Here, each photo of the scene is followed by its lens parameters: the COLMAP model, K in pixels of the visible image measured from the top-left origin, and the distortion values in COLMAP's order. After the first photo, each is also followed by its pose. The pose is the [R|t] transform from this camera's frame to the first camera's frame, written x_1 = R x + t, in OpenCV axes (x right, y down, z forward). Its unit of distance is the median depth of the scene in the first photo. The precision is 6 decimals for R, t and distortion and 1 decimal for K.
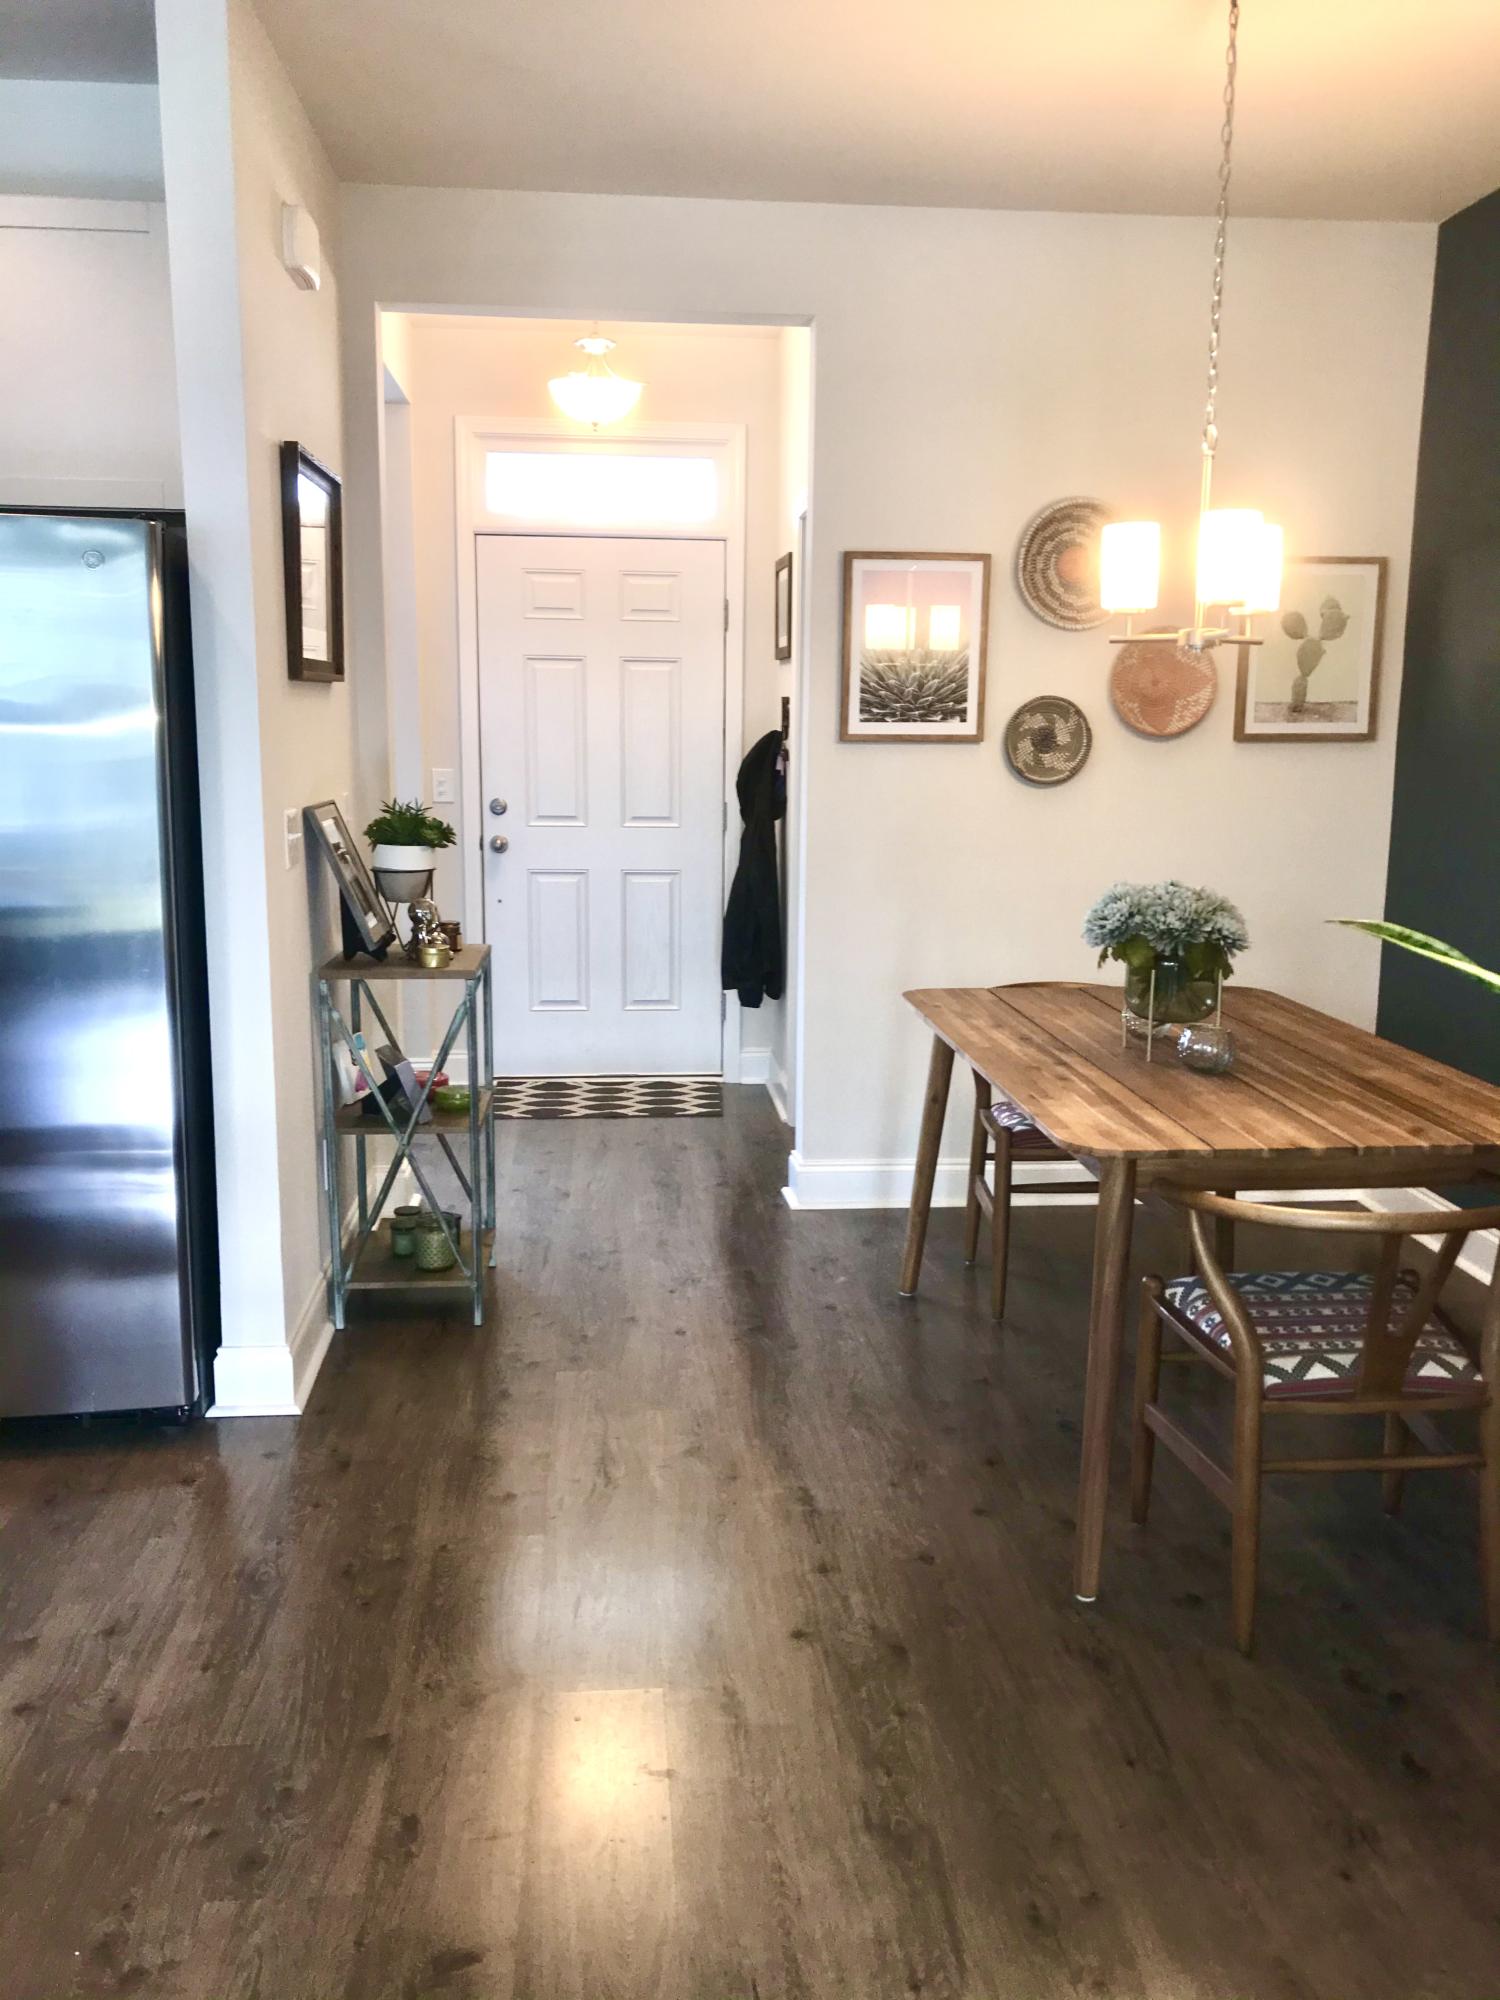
lens RADIAL K [[1640.3, 0, 762.0], [0, 1640.3, 1012.7], [0, 0, 1]] dist [0.032369, -0.030709]
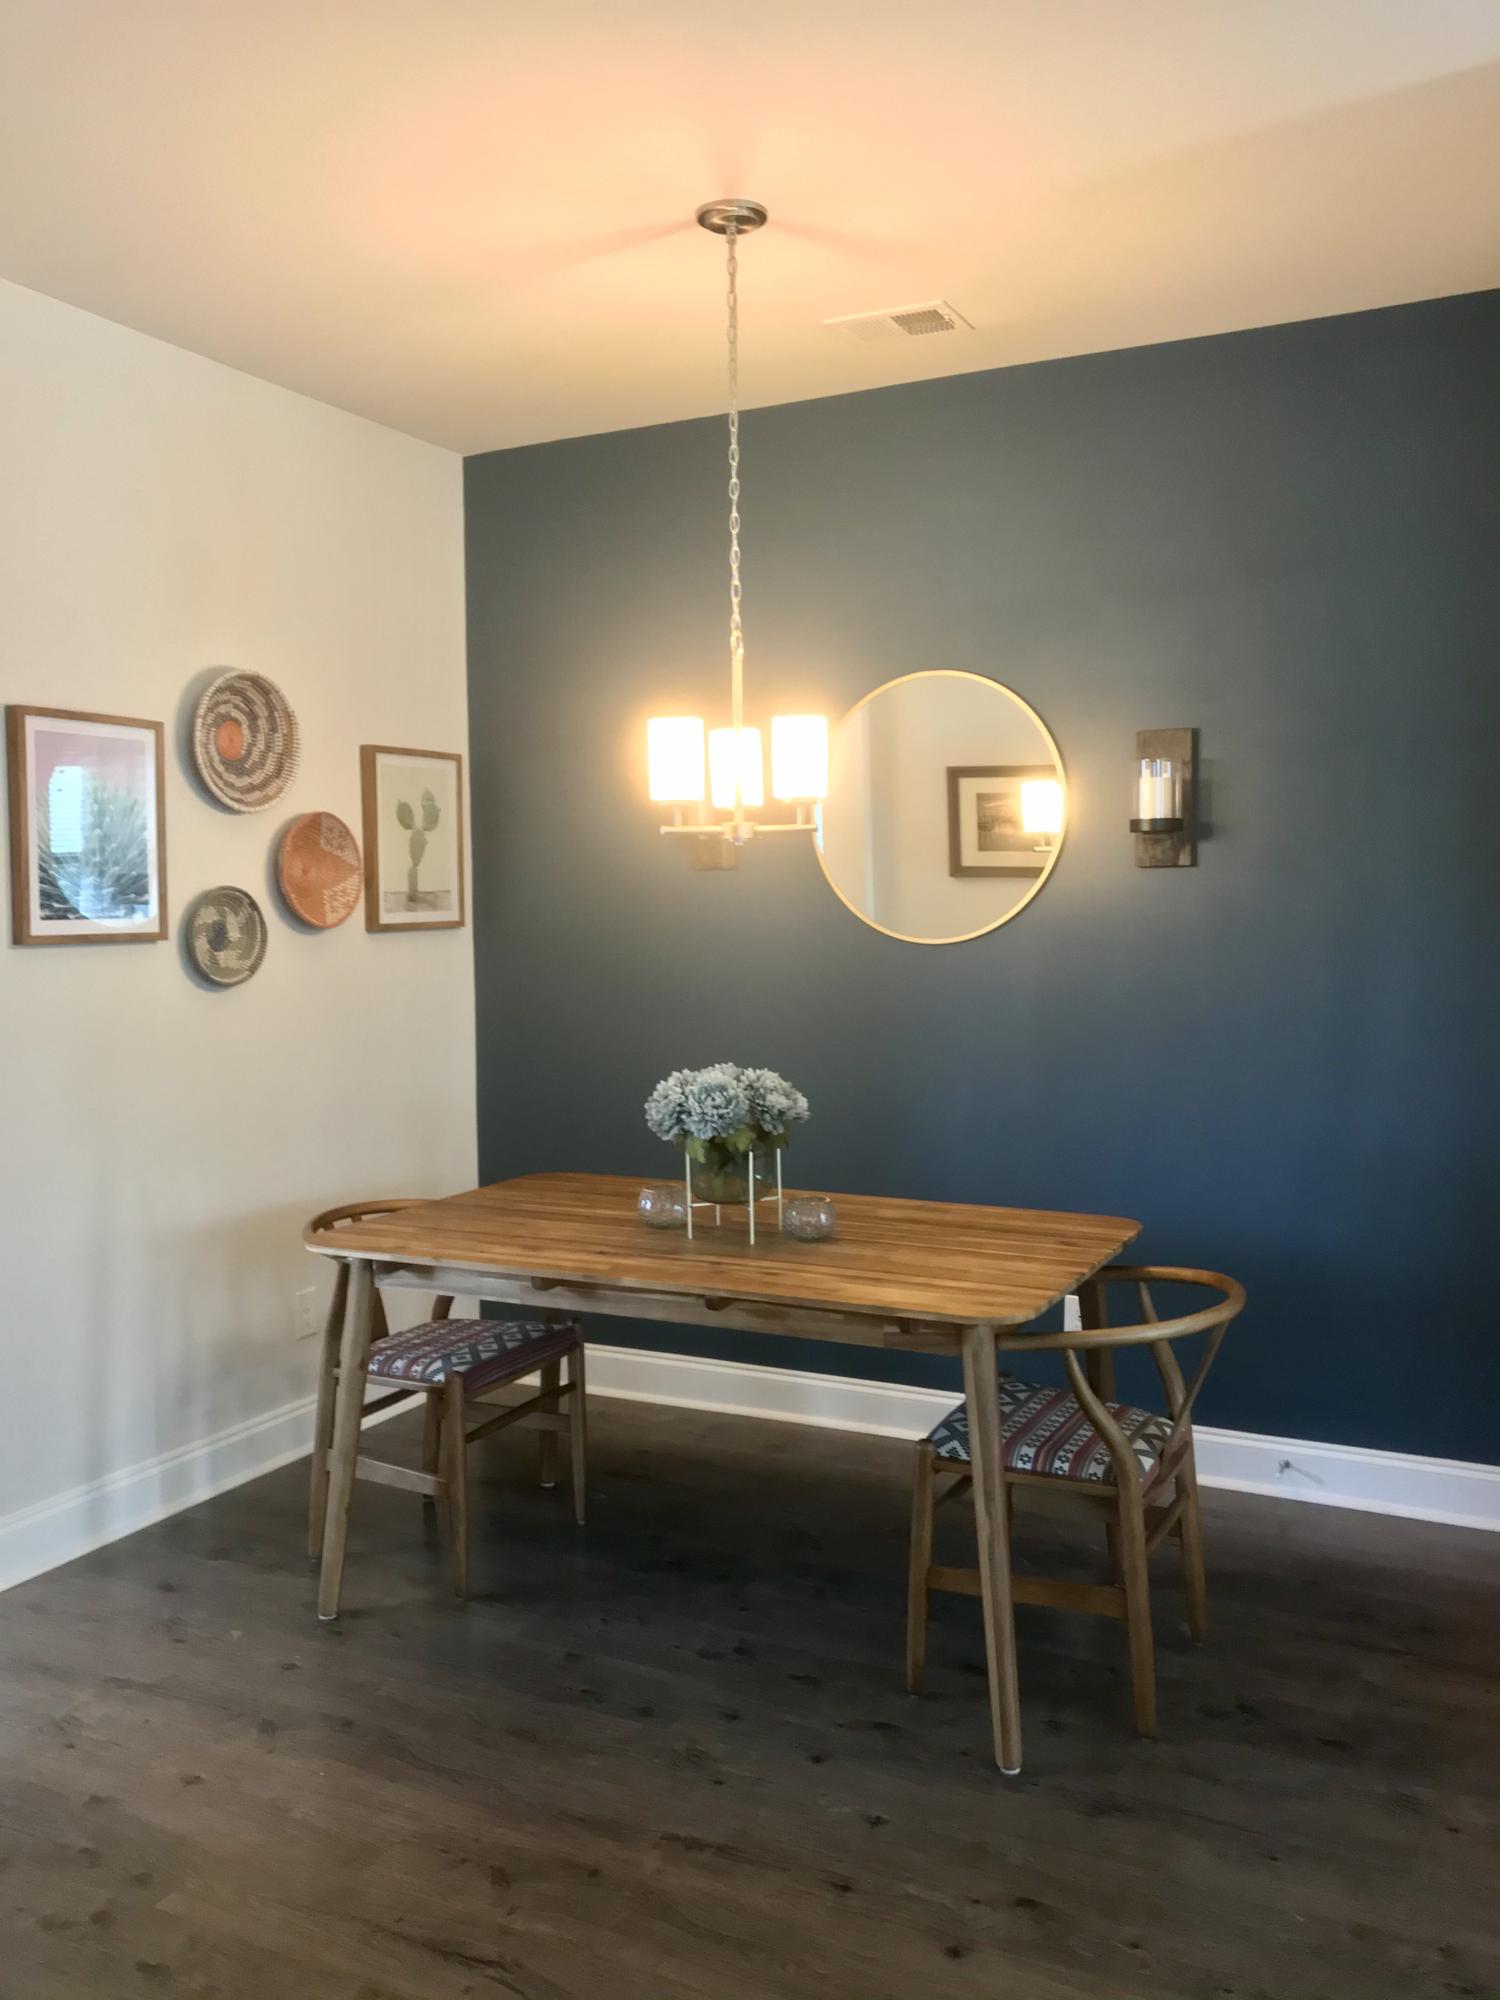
lens RADIAL K [[1640.3, 0, 750.3], [0, 1640.3, 983.3], [0, 0, 1]] dist [0.032369, -0.030709]
pose [[0.541192, -0.057034, 0.838962, -0.410405], [0.177945, 0.982871, -0.047970, -0.050874], [-0.821855, 0.175250, 0.542071, 0.308916]]
